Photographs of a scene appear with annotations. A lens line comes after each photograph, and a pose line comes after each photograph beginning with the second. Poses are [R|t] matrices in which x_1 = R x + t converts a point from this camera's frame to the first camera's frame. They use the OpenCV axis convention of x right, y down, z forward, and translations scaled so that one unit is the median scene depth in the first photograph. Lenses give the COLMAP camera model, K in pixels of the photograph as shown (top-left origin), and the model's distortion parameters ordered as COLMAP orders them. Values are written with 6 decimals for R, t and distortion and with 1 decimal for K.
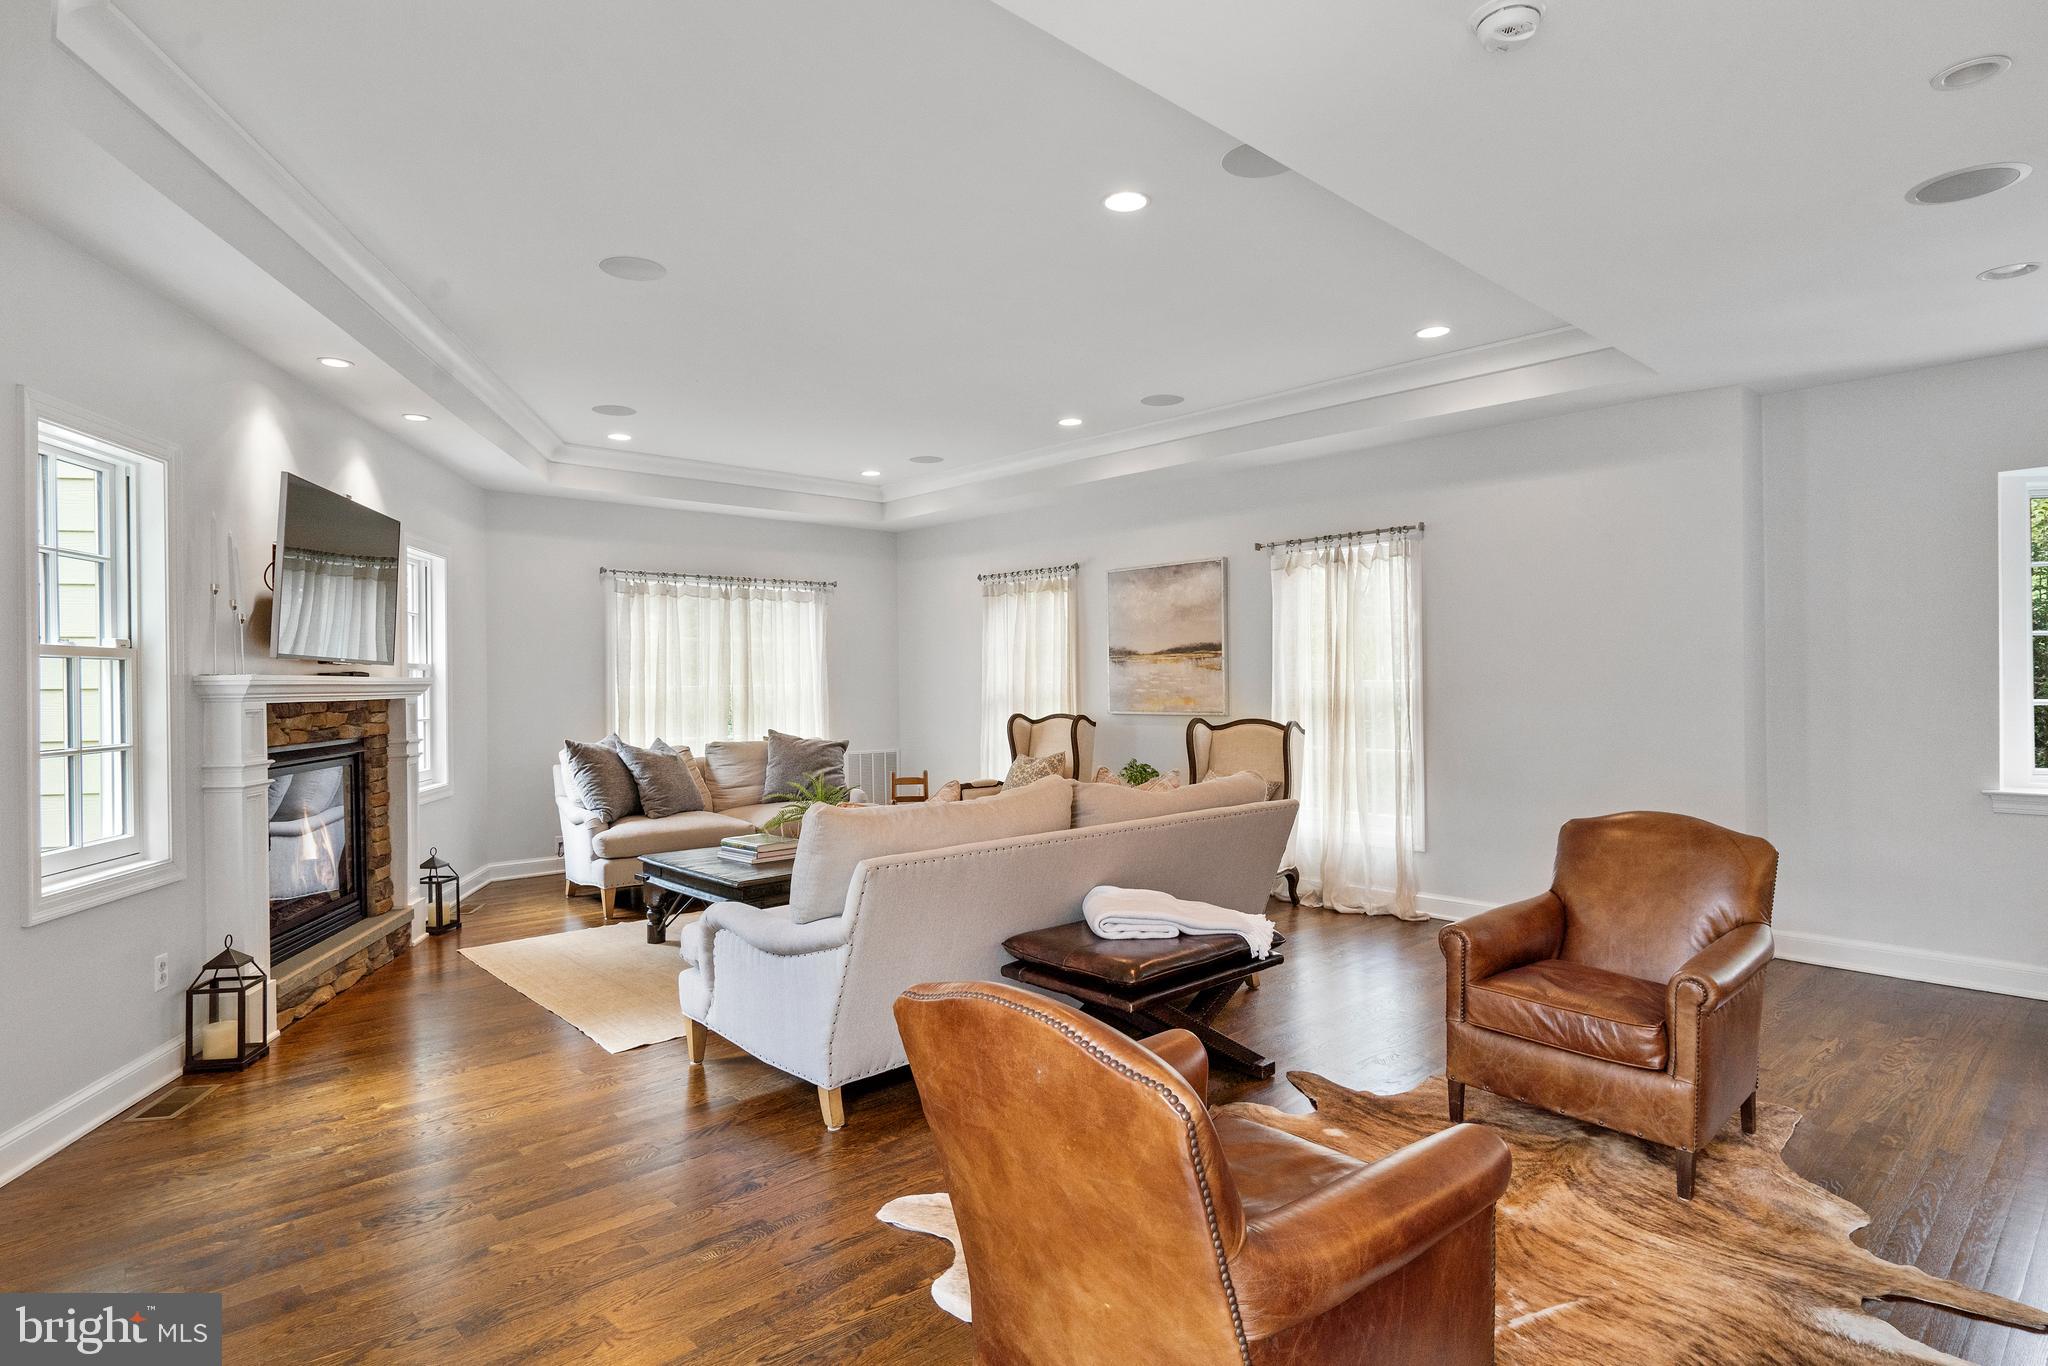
lens RADIAL K [[1076.6, 0, 1020.2], [0, 1076.6, 685.9], [0, 0, 1]] dist [0.018632, 0.000755]
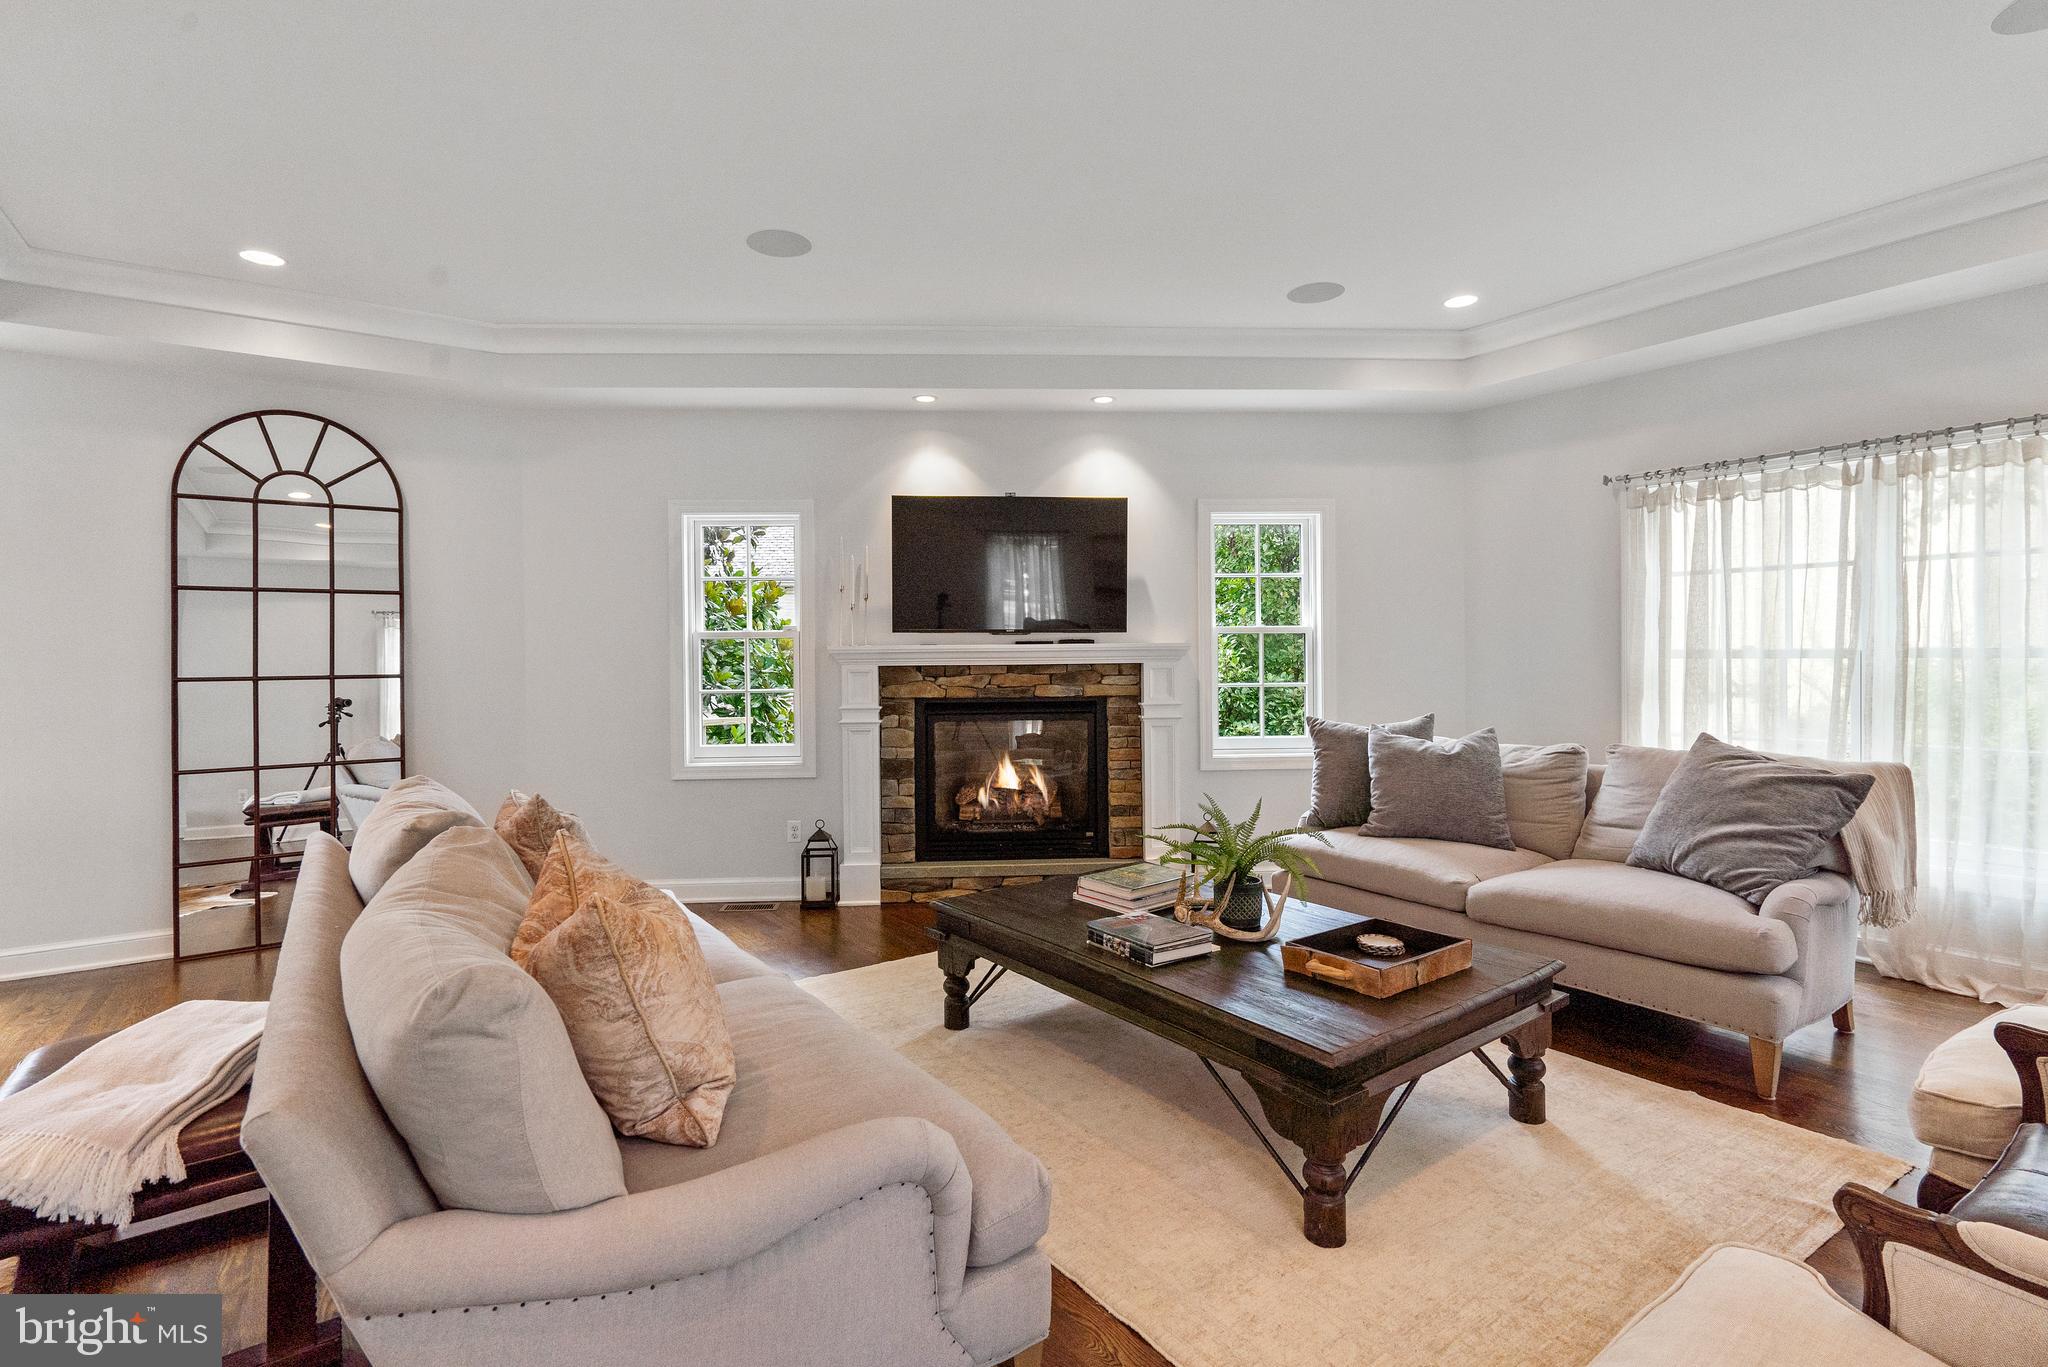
lens RADIAL K [[948.3, 0, 1033.2], [0, 948.3, 647.2], [0, 0, 1]] dist [0.011101, 0.000470]
pose [[-0.110632, 0.008018, -0.993829, 0.274934], [0.010380, 0.999922, 0.006911, -0.008288], [0.993807, -0.009551, -0.110706, 0.742952]]
